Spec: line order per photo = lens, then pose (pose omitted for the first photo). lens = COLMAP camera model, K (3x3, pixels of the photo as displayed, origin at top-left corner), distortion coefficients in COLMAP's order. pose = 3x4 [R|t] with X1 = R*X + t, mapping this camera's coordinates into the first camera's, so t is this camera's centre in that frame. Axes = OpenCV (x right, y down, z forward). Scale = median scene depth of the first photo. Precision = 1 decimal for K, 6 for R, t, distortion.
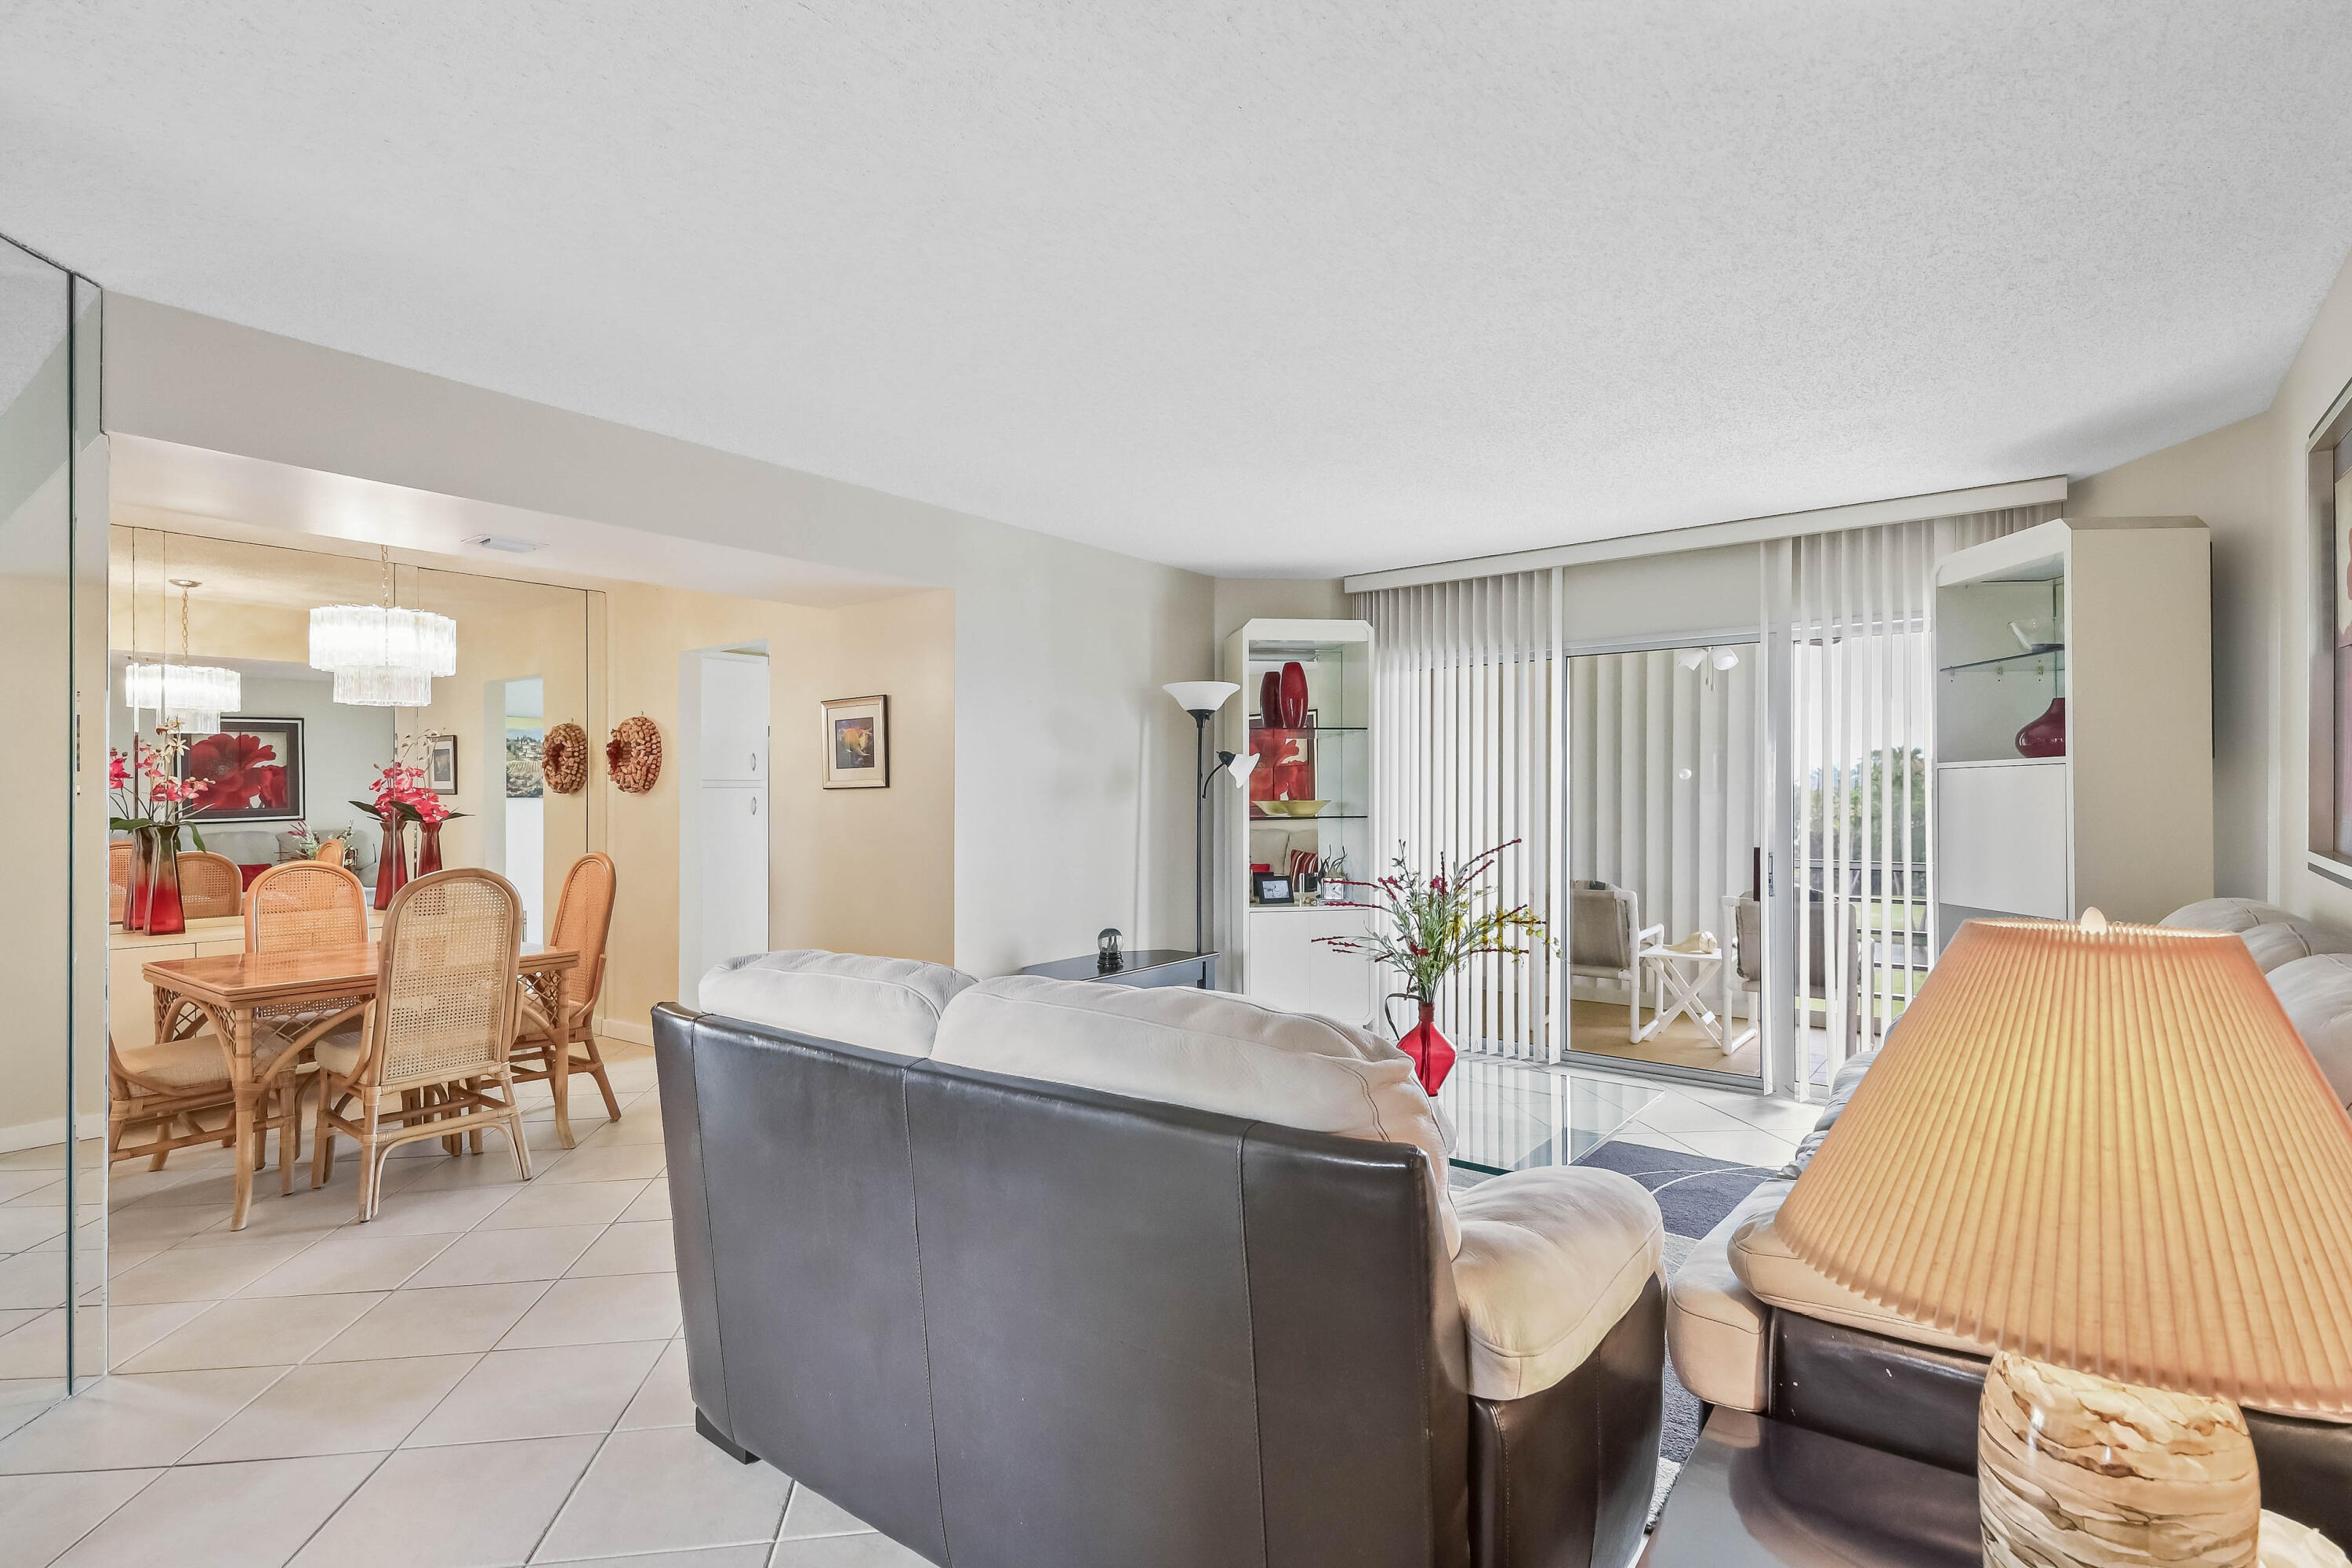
lens RADIAL K [[1090.3, 0, 1176.0], [0, 1090.3, 784.0], [0, 0, 1]] dist [0.000117, -0.000998]
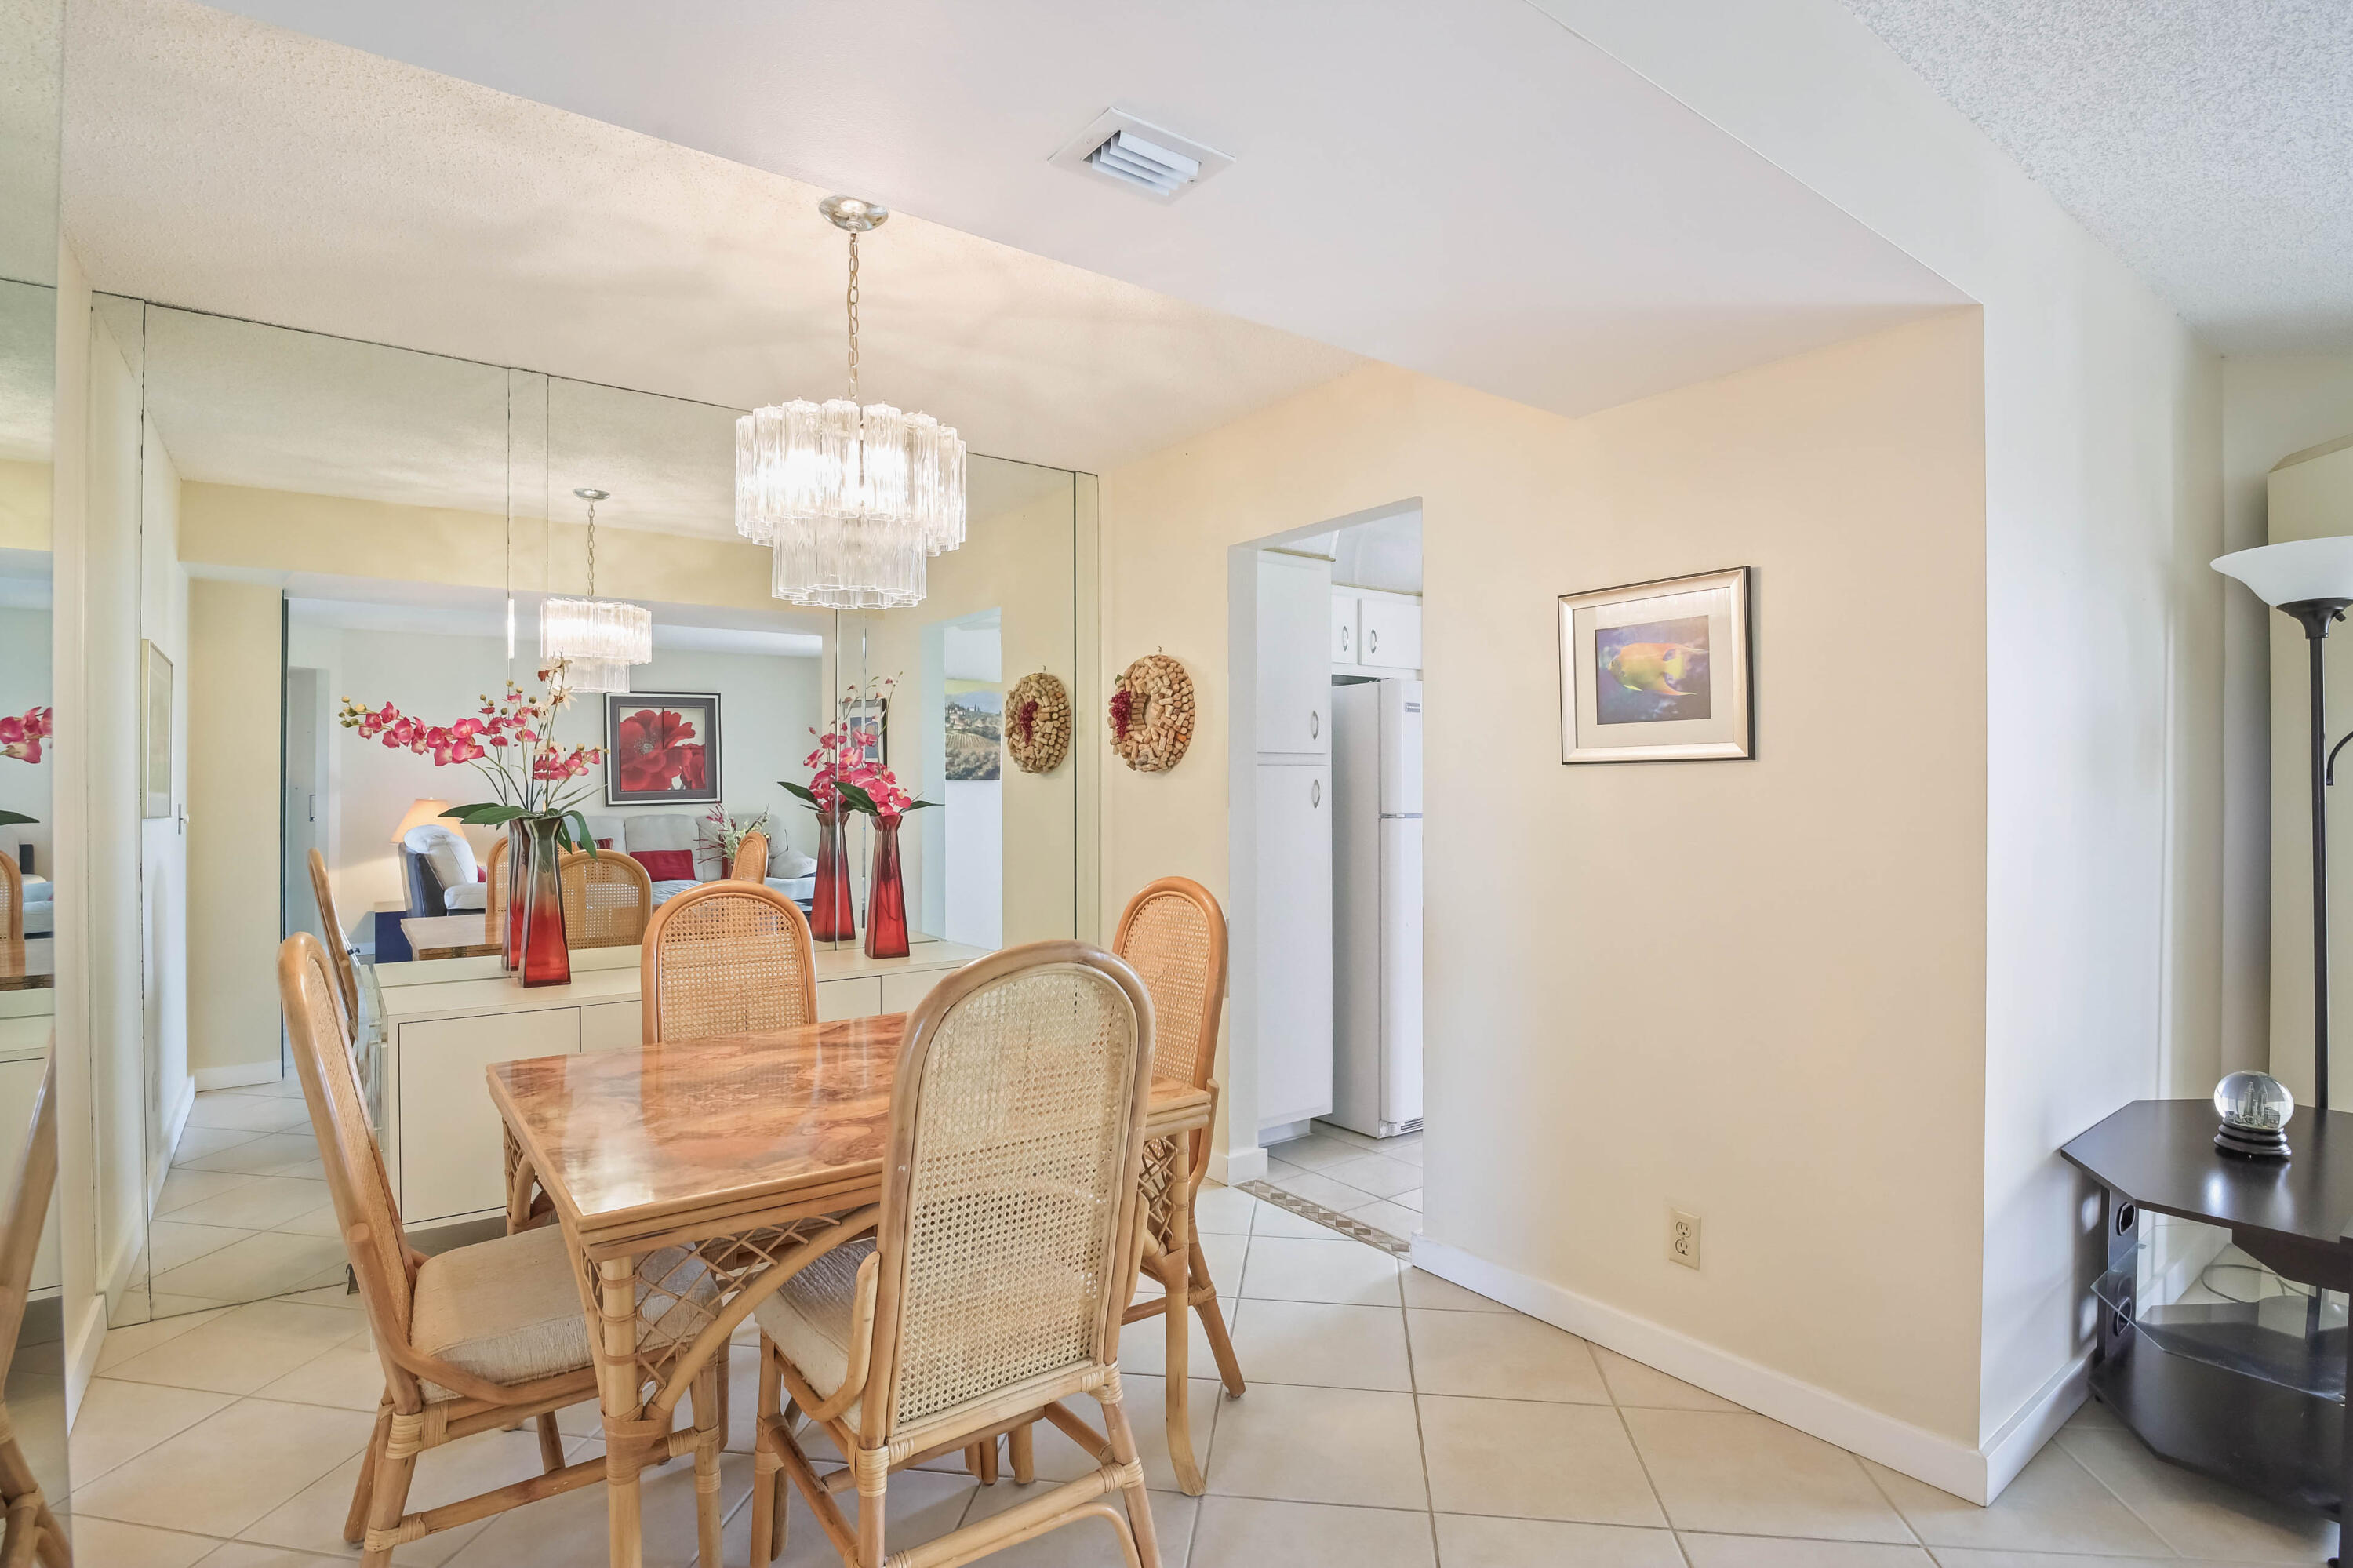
lens RADIAL K [[1099.0, 0, 1176.5], [0, 1099.0, 784.0], [0, 0, 1]] dist [-0.023111, -0.000177]
pose [[0.961345, 0.006341, -0.275273, -0.305249], [-0.002919, 0.999913, 0.012839, 0.006972], [0.275330, -0.011539, 0.961281, 0.377663]]
